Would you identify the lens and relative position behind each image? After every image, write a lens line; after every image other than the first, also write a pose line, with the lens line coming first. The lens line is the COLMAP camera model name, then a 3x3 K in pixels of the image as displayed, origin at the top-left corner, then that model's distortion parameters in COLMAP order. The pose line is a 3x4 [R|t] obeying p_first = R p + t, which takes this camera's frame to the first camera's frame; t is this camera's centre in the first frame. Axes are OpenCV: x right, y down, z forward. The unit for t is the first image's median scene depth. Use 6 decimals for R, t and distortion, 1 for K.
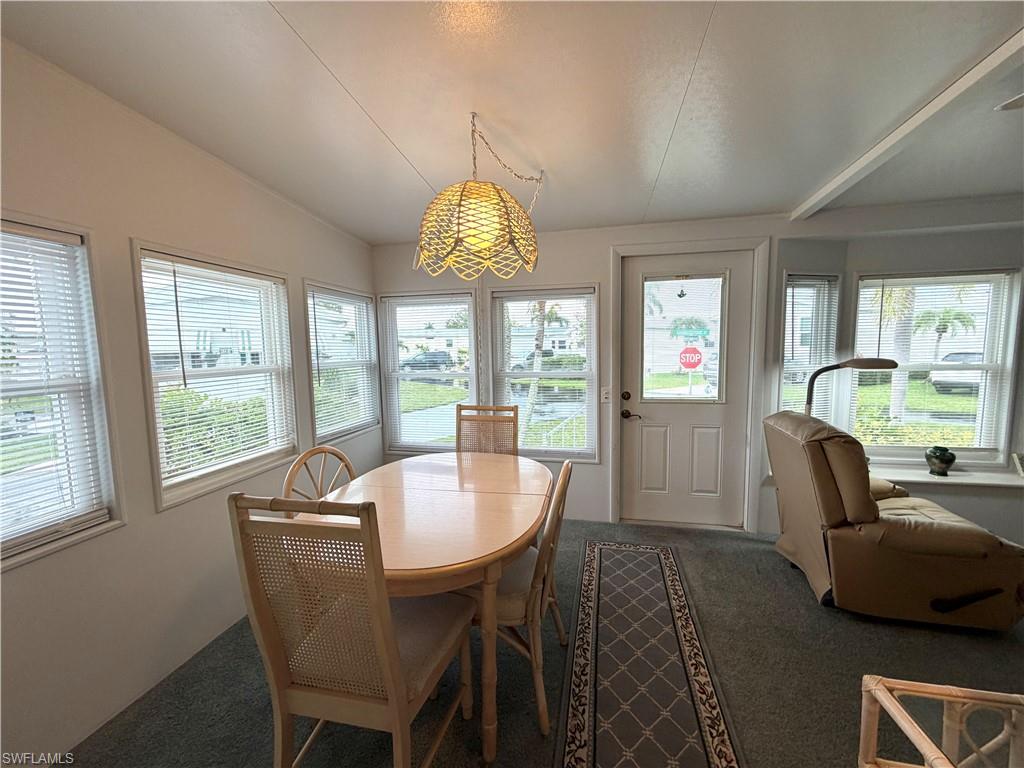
lens RADIAL K [[407.2, 0, 508.5], [0, 407.2, 385.5], [0, 0, 1]] dist [-0.000127, 0.000210]
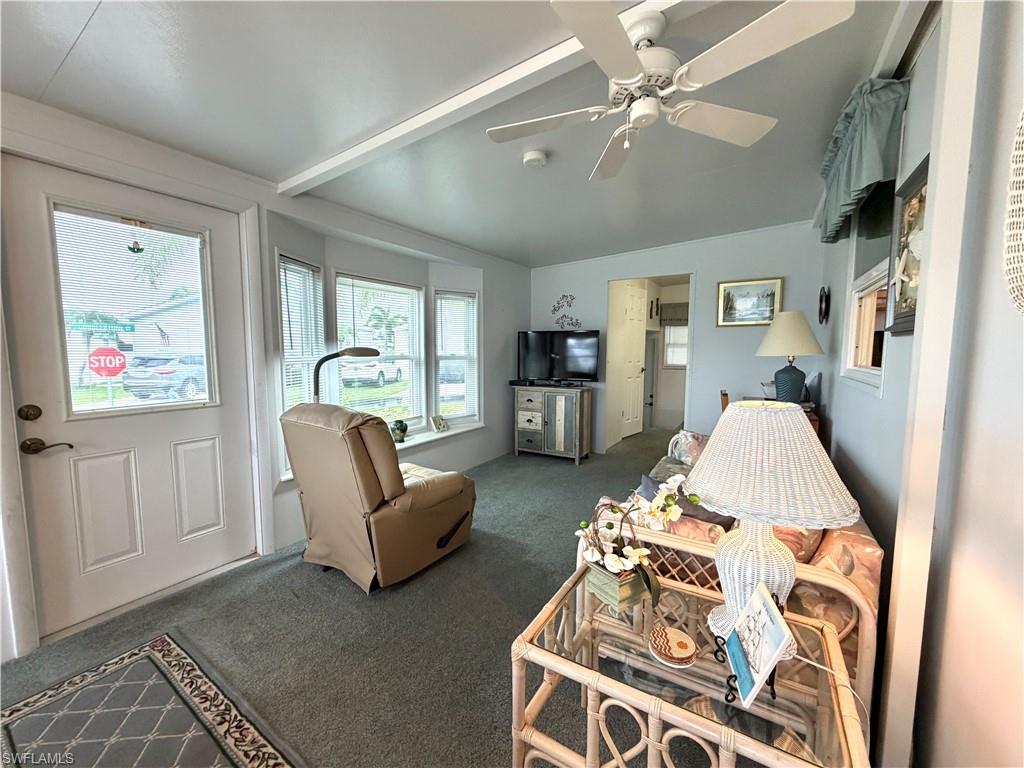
lens RADIAL K [[407.2, 0, 508.5], [0, 407.2, 385.5], [0, 0, 1]] dist [-0.000127, 0.000210]
pose [[0.344757, -0.064694, 0.936460, 0.002102], [0.081530, 0.995916, 0.038786, 0.022986], [-0.935145, 0.062978, 0.348623, 0.238150]]
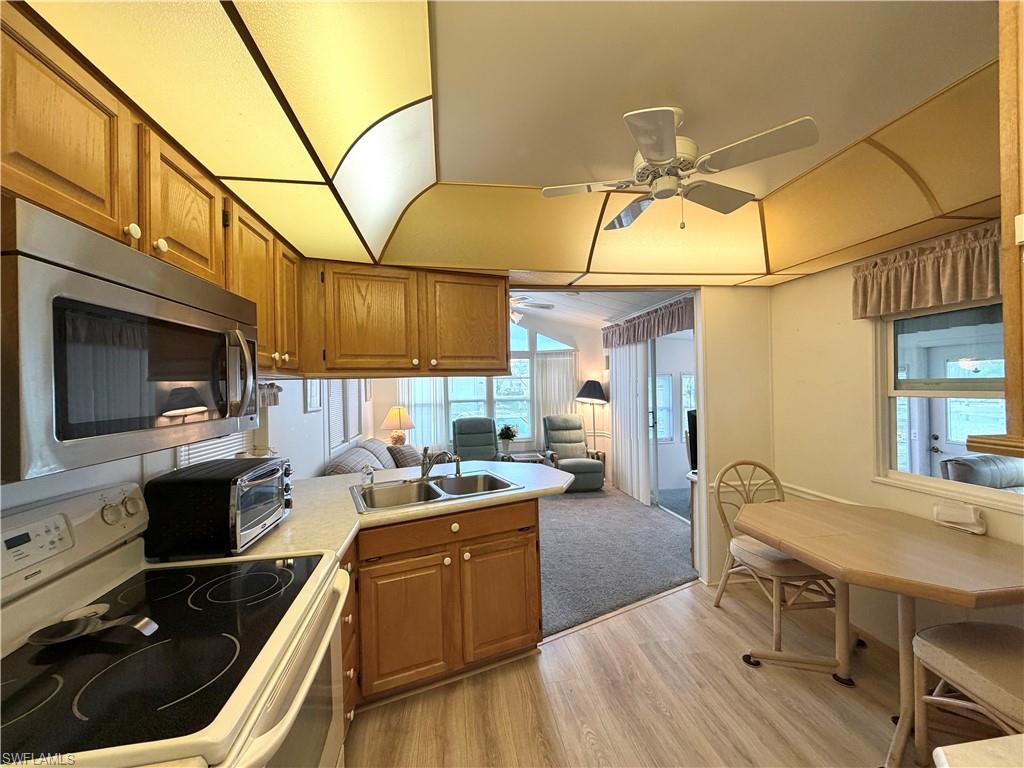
lens RADIAL K [[407.2, 0, 508.5], [0, 407.2, 385.5], [0, 0, 1]] dist [-0.000127, 0.000210]
pose [[0.340852, 0.012842, -0.940029, 1.328452], [-0.079215, 0.996743, -0.015107, -0.019791], [0.936773, 0.079614, 0.340760, -1.138570]]
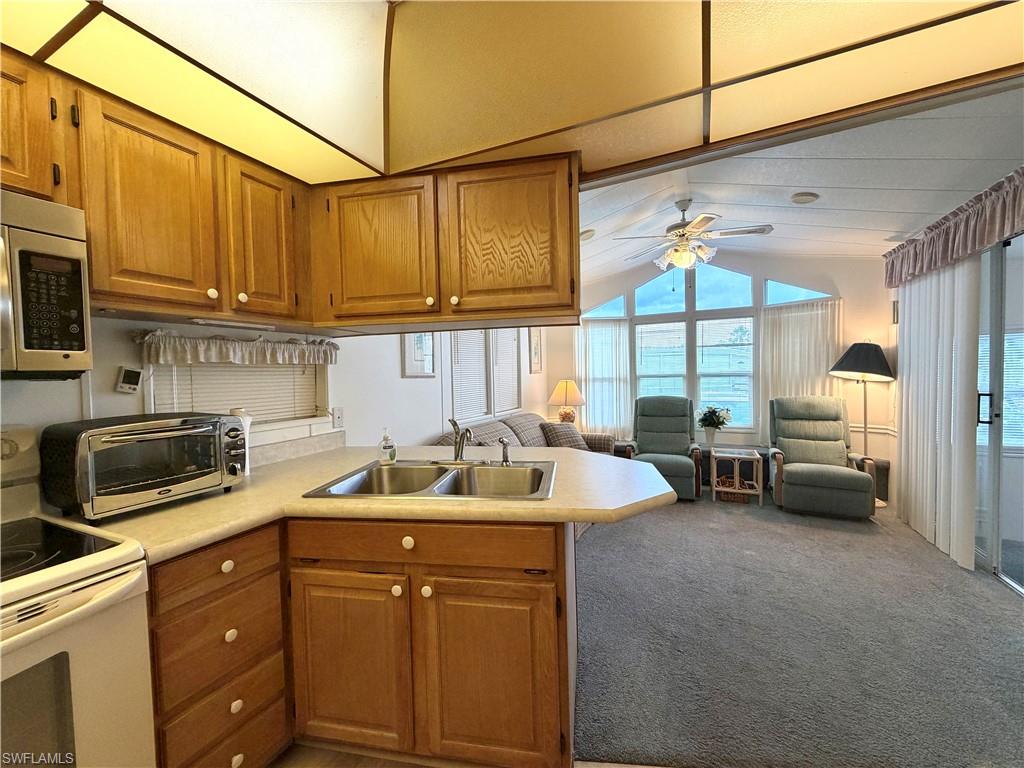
lens RADIAL K [[407.2, 0, 508.5], [0, 407.2, 385.5], [0, 0, 1]] dist [-0.000127, 0.000210]
pose [[-0.252451, 0.054729, -0.966061, 1.040106], [-0.070169, 0.994735, 0.074690, 0.005795], [0.965062, 0.086643, -0.247281, -0.762905]]
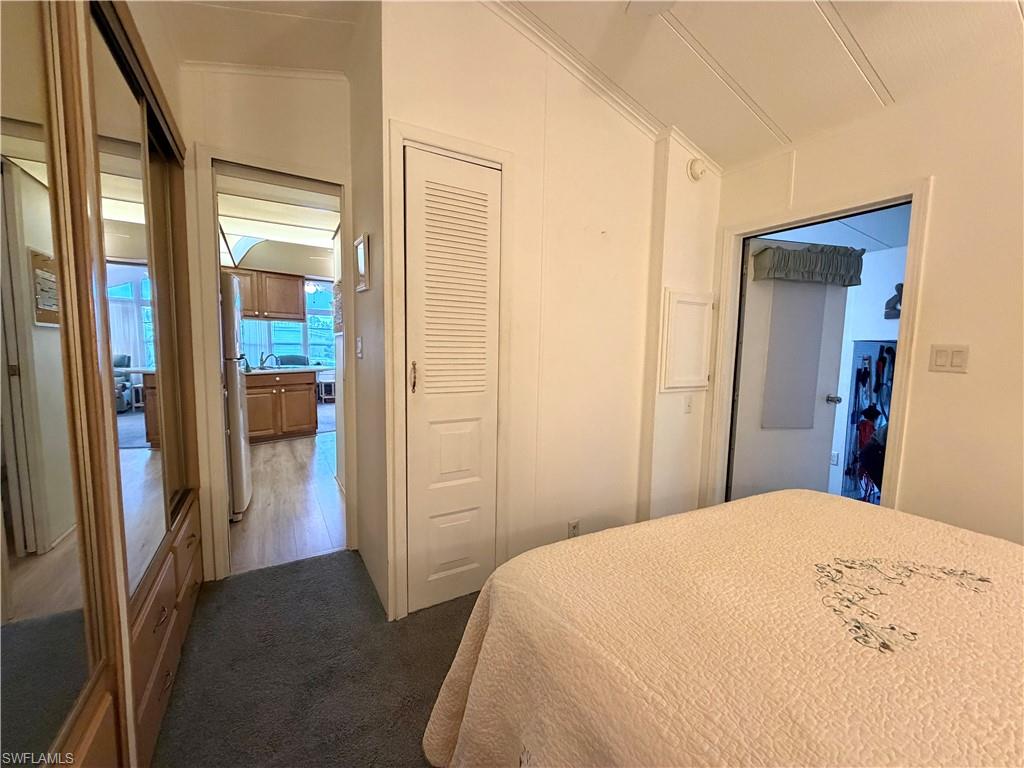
lens RADIAL K [[407.2, 0, 508.5], [0, 407.2, 385.5], [0, 0, 1]] dist [-0.000127, 0.000210]
pose [[0.668186, 0.099030, -0.737374, 2.666870], [-0.103694, 0.993824, 0.039507, 0.071472], [0.736733, 0.050063, 0.674328, -1.430159]]
